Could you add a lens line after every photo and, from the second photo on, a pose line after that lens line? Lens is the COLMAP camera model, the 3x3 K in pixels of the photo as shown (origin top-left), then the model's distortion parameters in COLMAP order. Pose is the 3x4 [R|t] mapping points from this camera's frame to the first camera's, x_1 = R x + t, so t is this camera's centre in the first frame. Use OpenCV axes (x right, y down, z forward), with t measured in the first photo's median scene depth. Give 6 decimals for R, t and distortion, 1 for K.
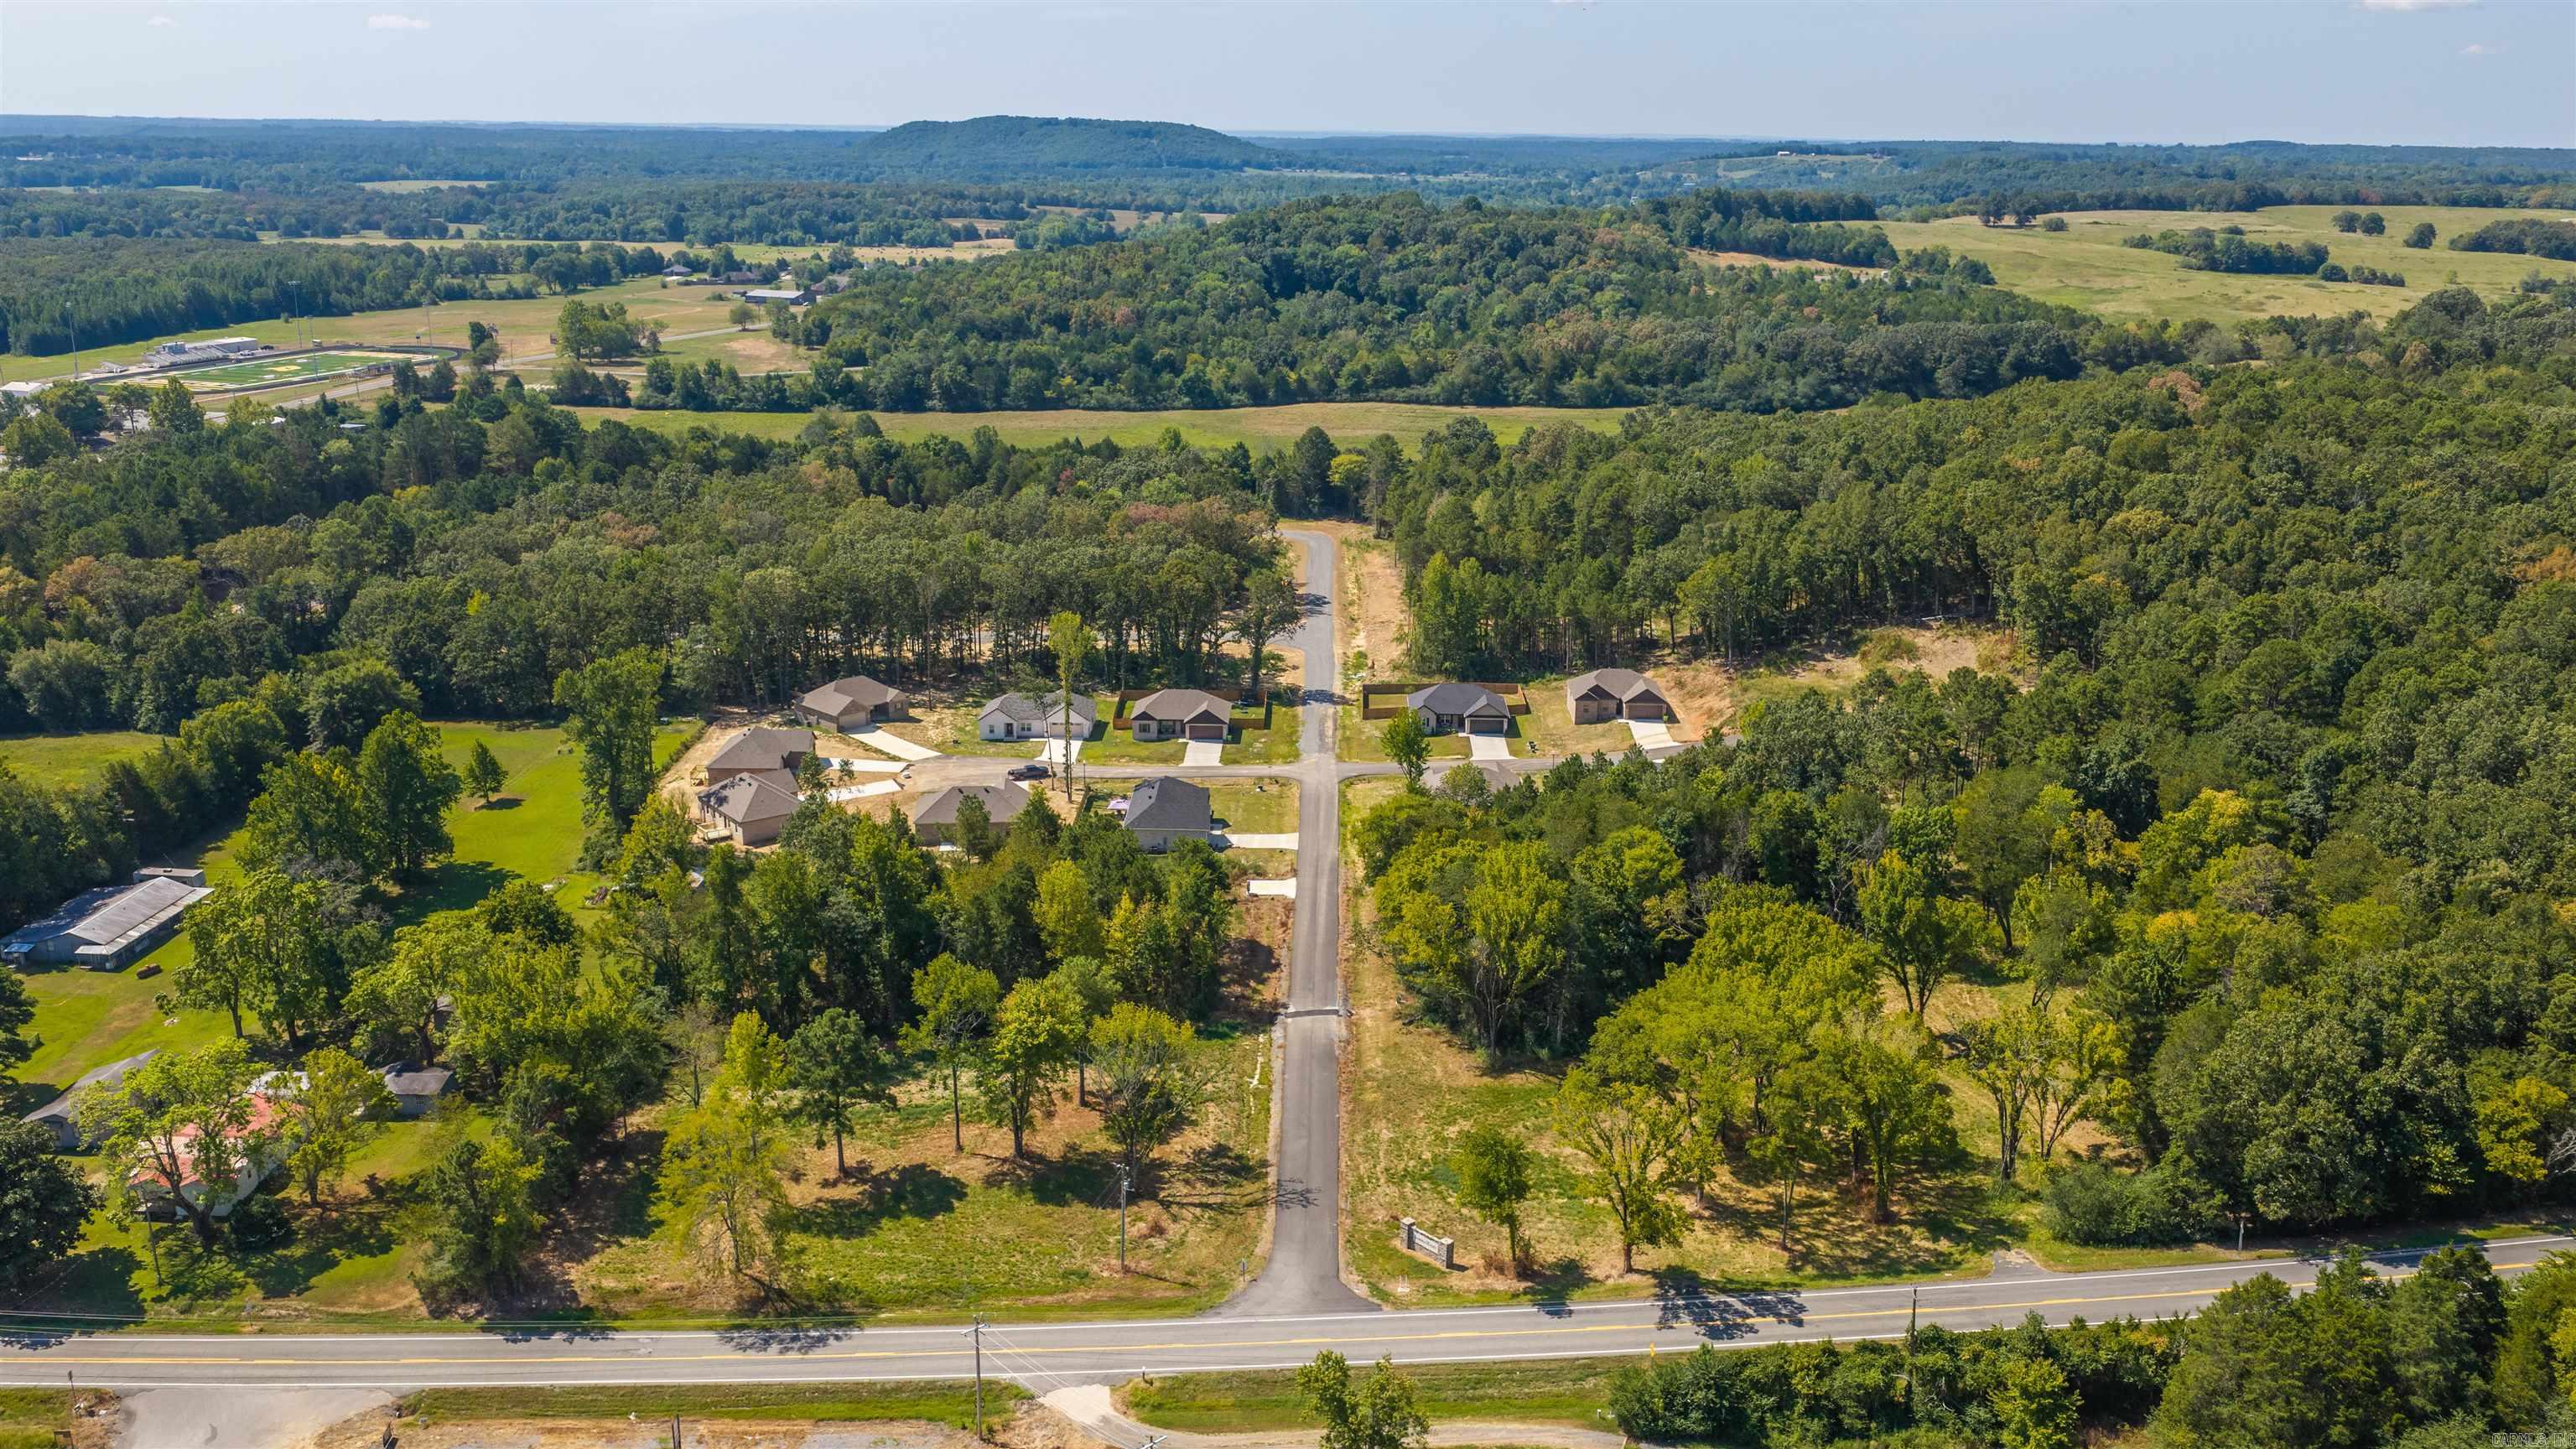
lens RADIAL K [[2127.8, 0, 1288.0], [0, 2127.8, 724.5], [0, 0, 1]] dist [0.033119, -0.073280]
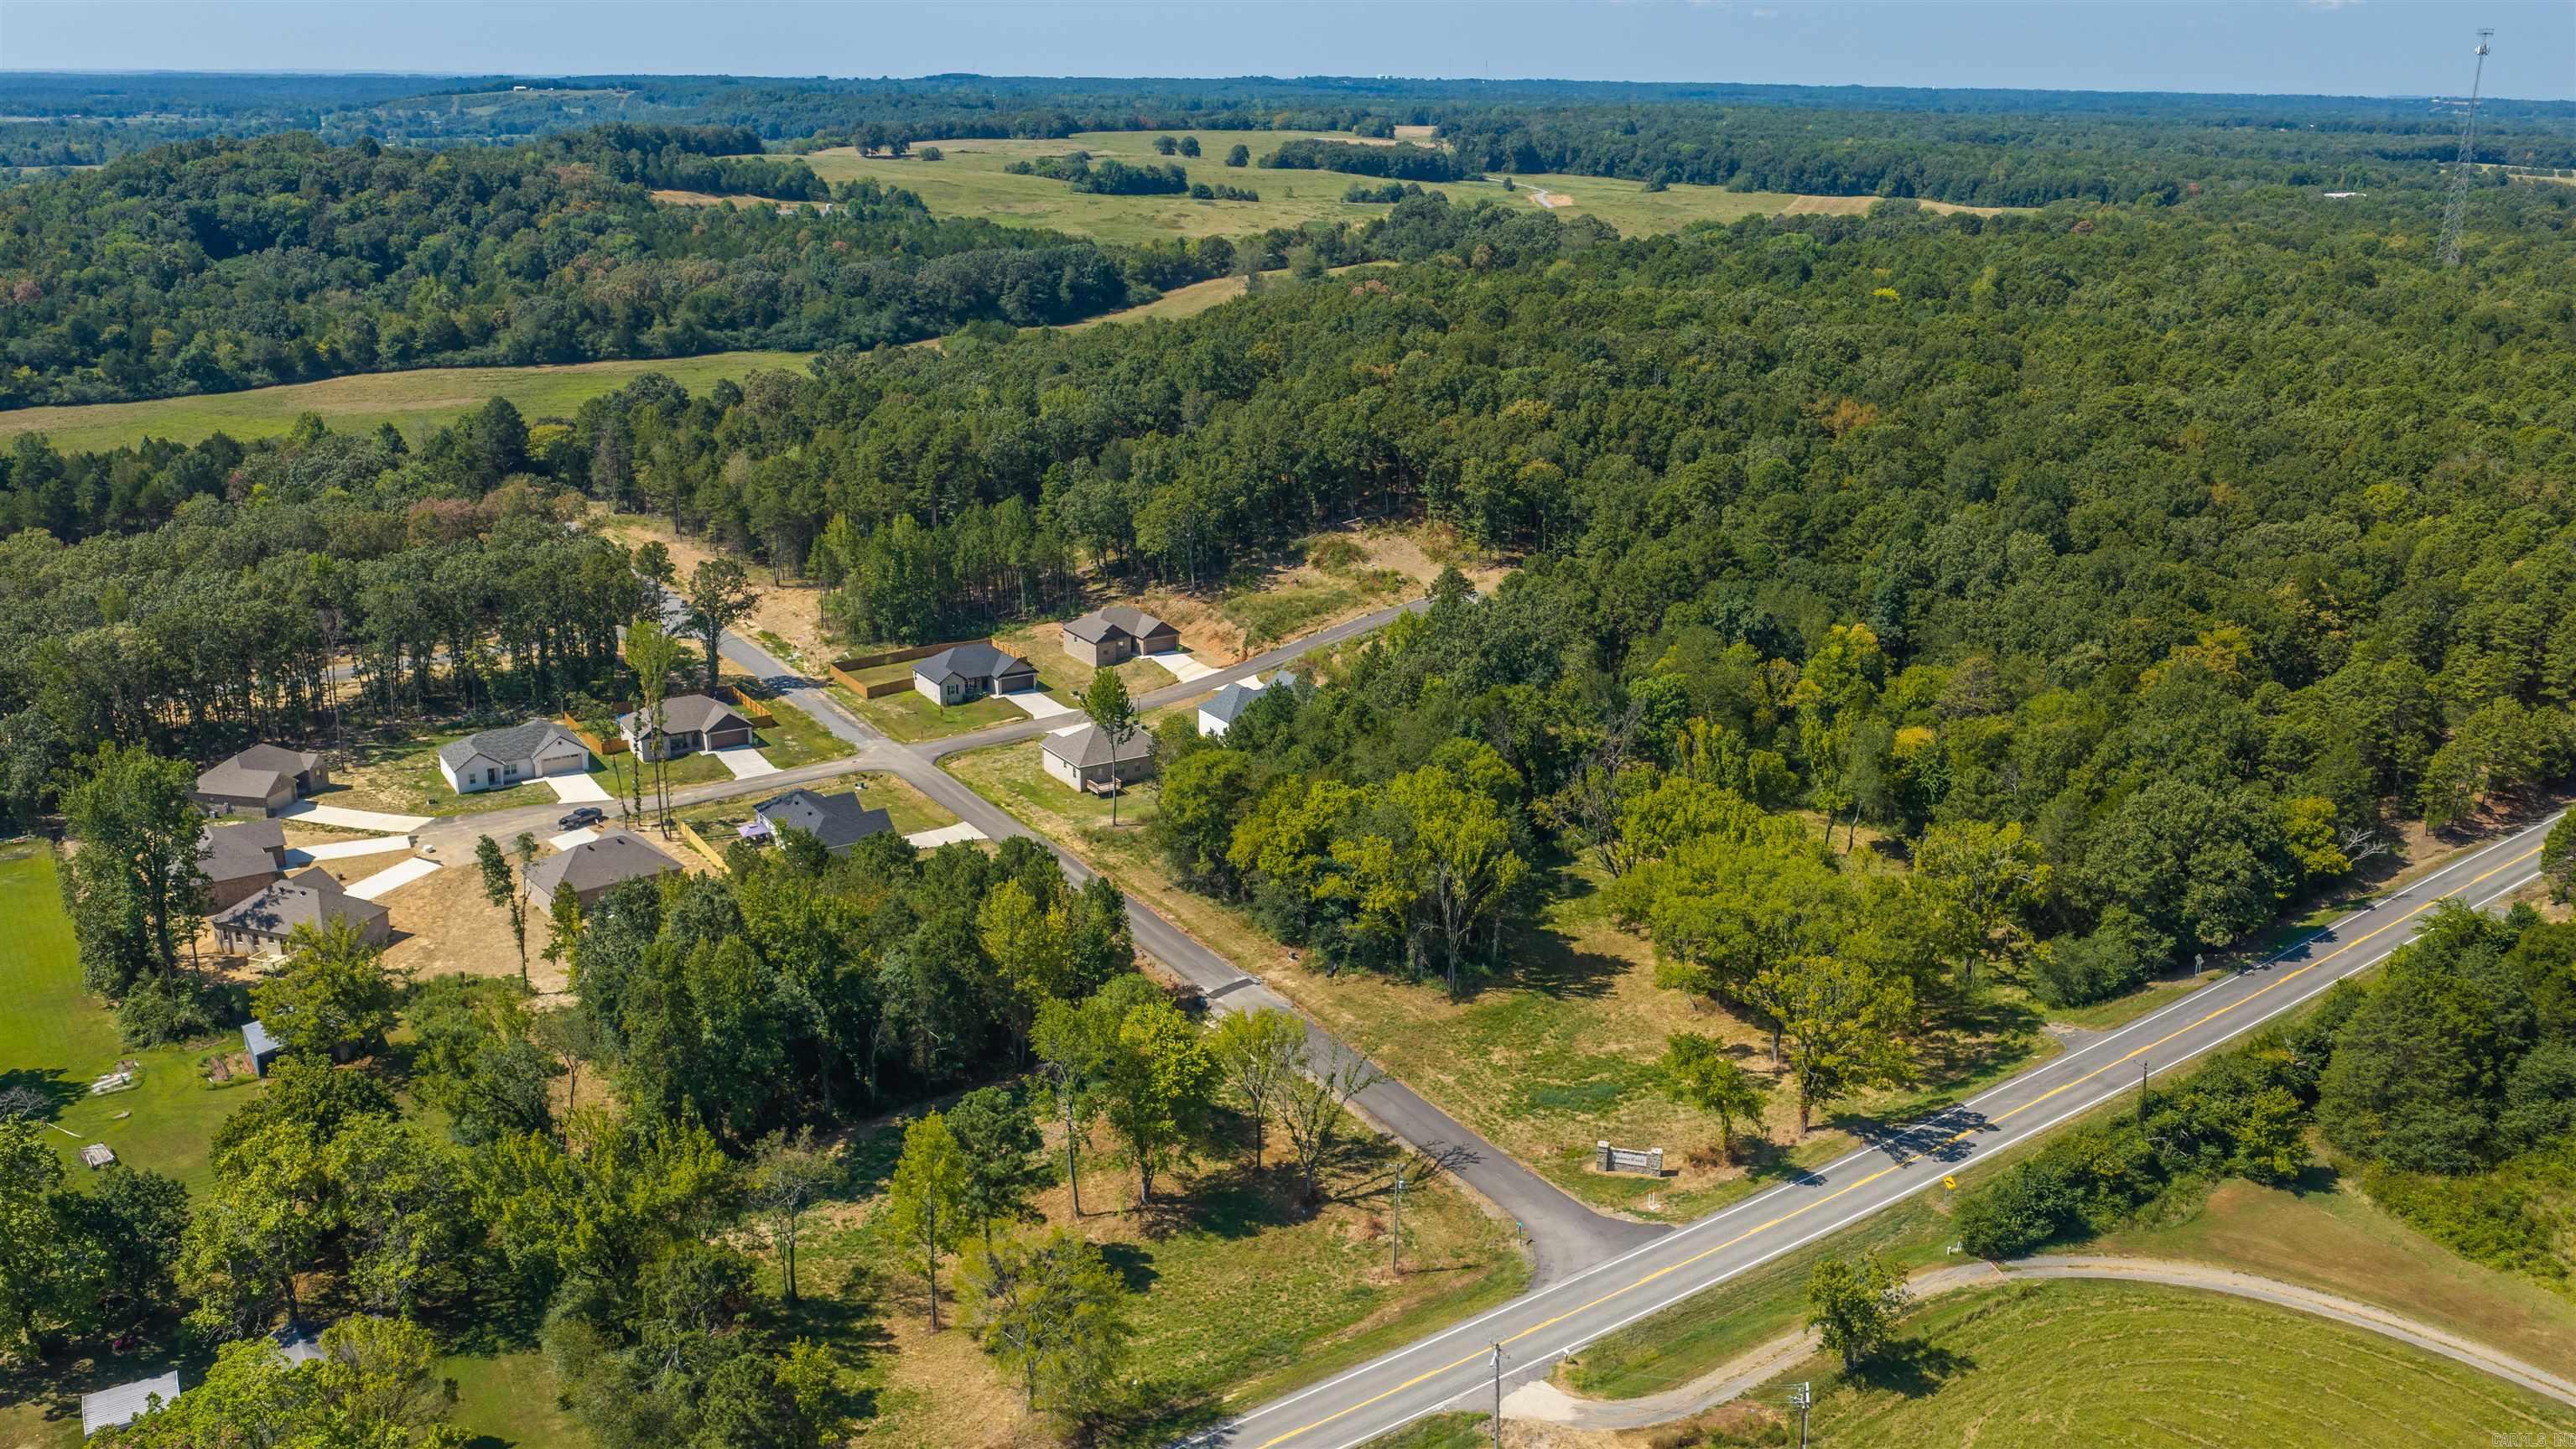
lens RADIAL K [[2127.8, 0, 1288.0], [0, 2127.8, 724.5], [0, 0, 1]] dist [0.033119, -0.073280]
pose [[0.837430, -0.163928, 0.521381, -0.148884], [0.149023, 0.986300, 0.070747, -0.014887], [-0.525835, 0.018453, 0.850386, 0.057988]]
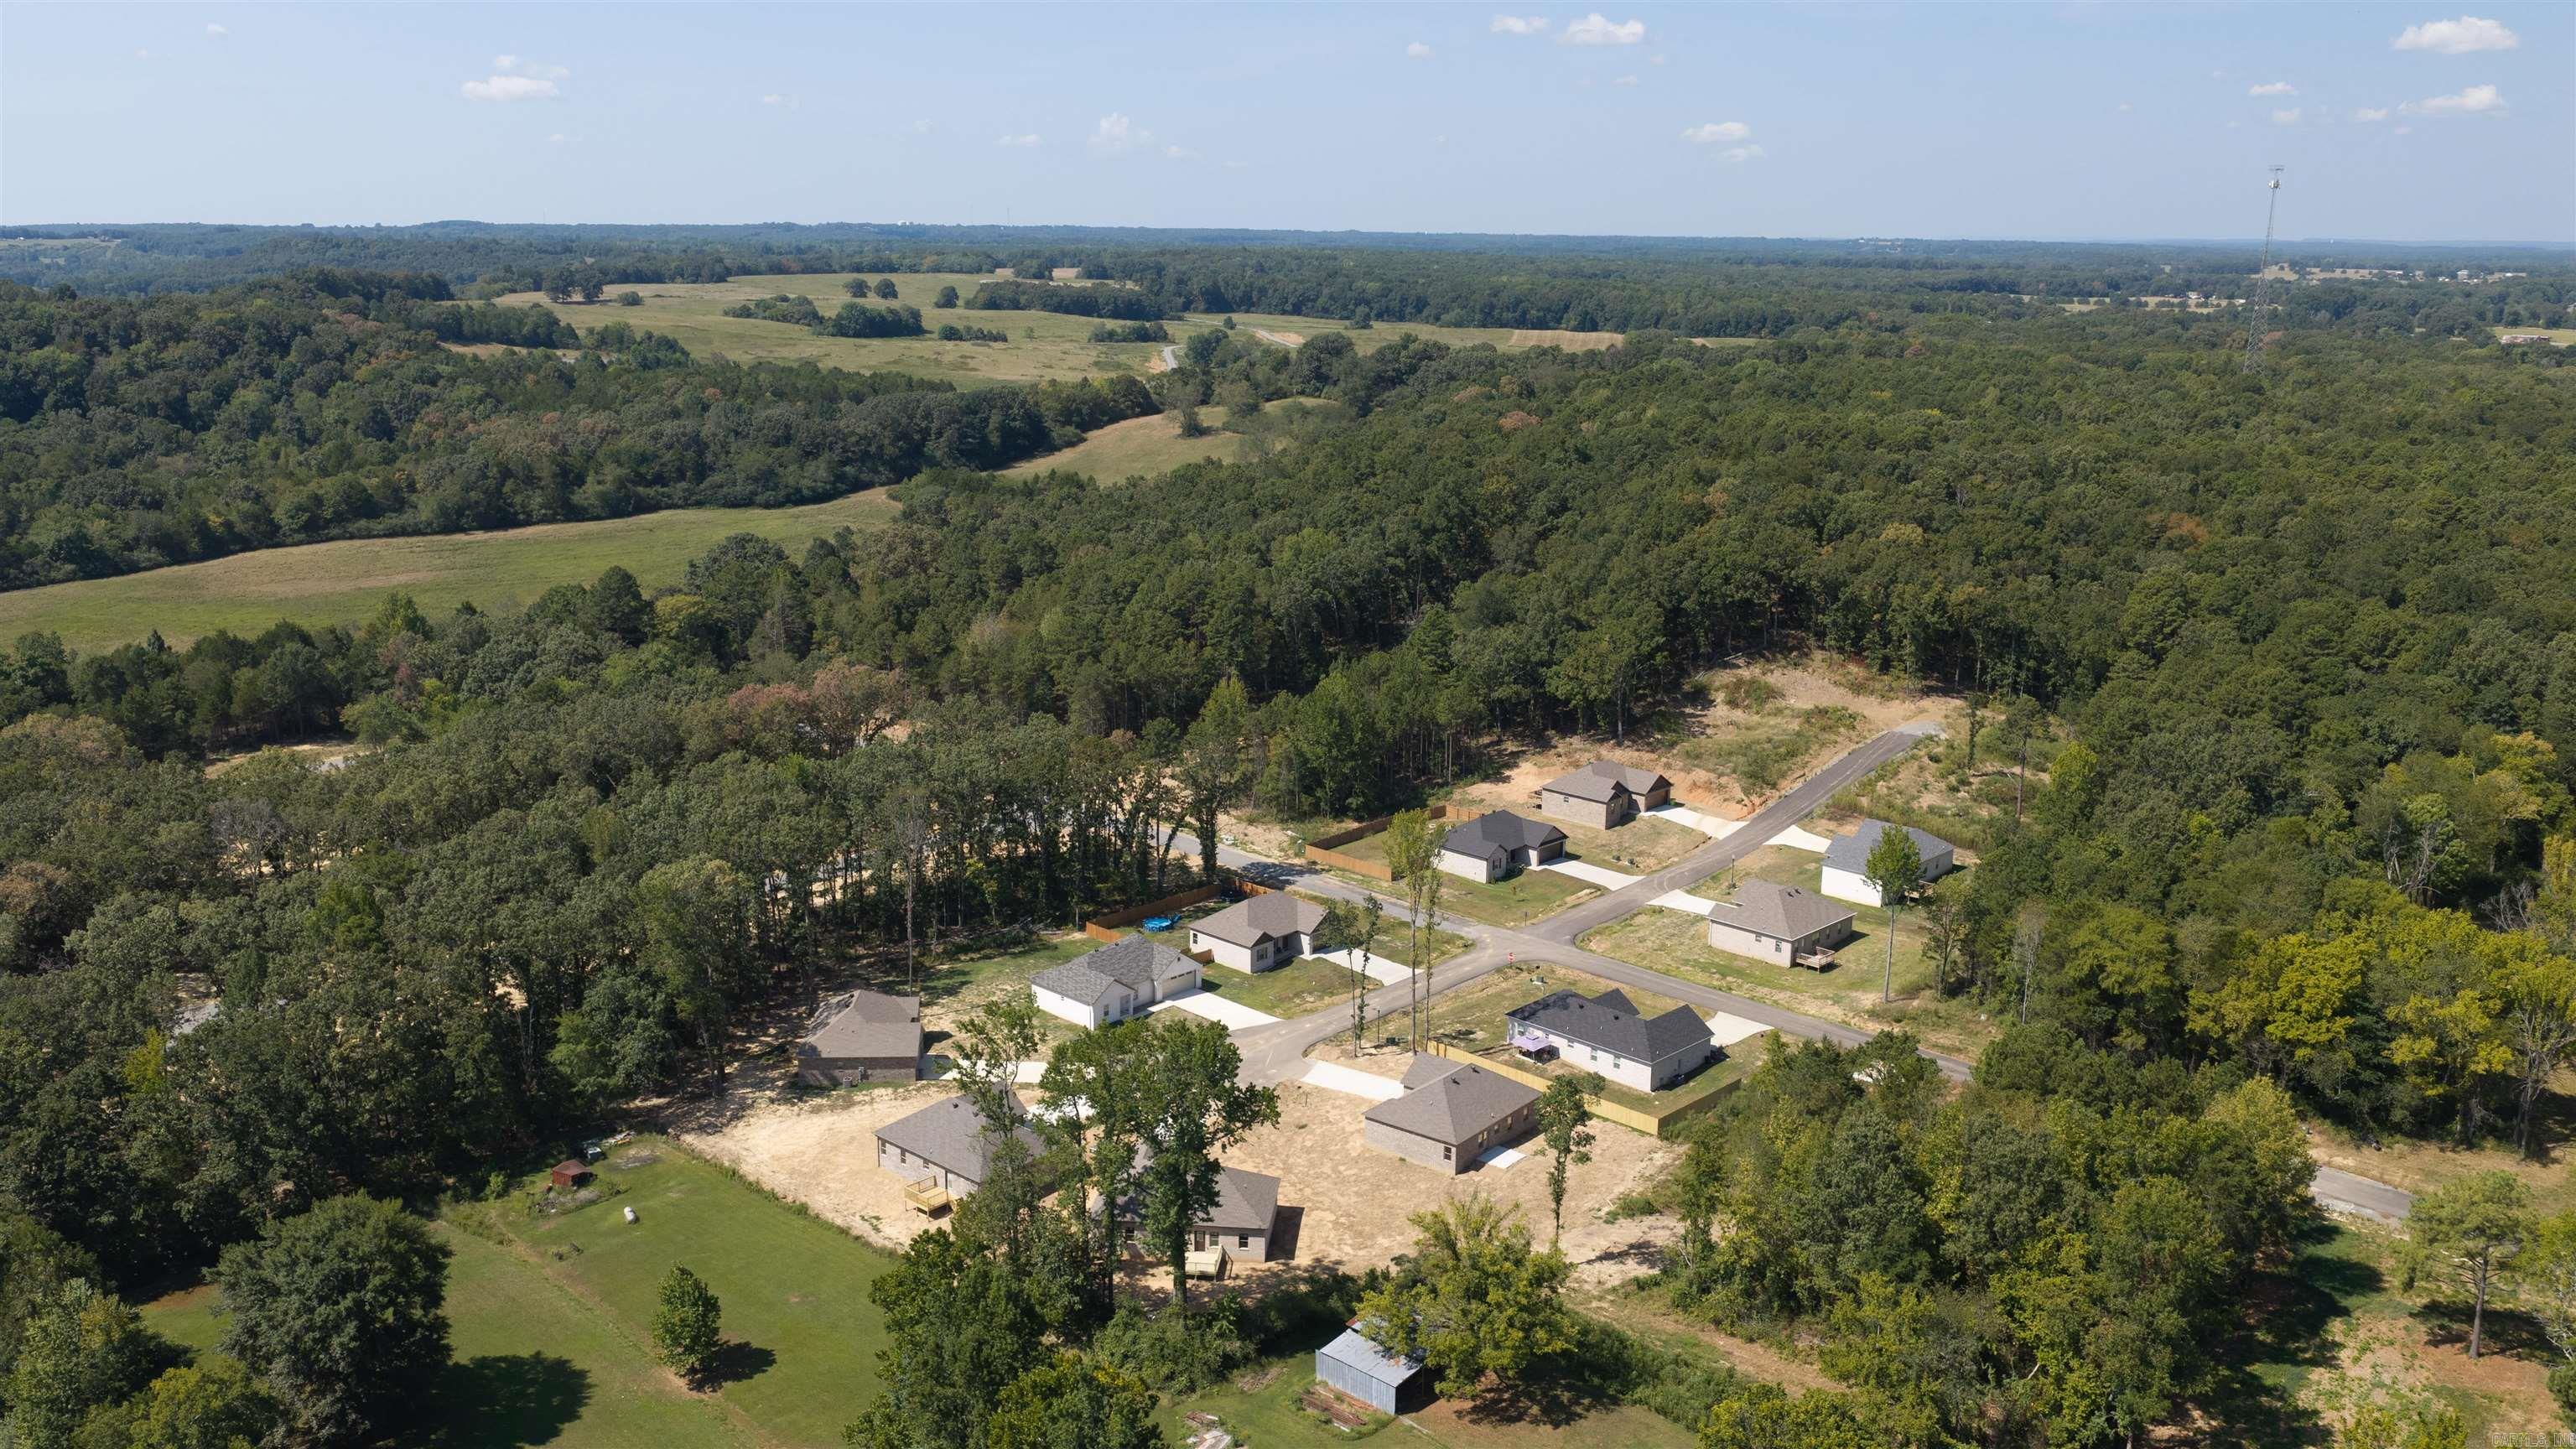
lens RADIAL K [[2120.3, 0, 1288.0], [0, 2120.3, 724.5], [0, 0, 1]] dist [0.050304, -0.103050]
pose [[0.687904, -0.174138, 0.704602, -0.281535], [0.199052, 0.978833, 0.047578, -0.054648], [-0.697973, 0.107523, 0.708006, 0.220370]]
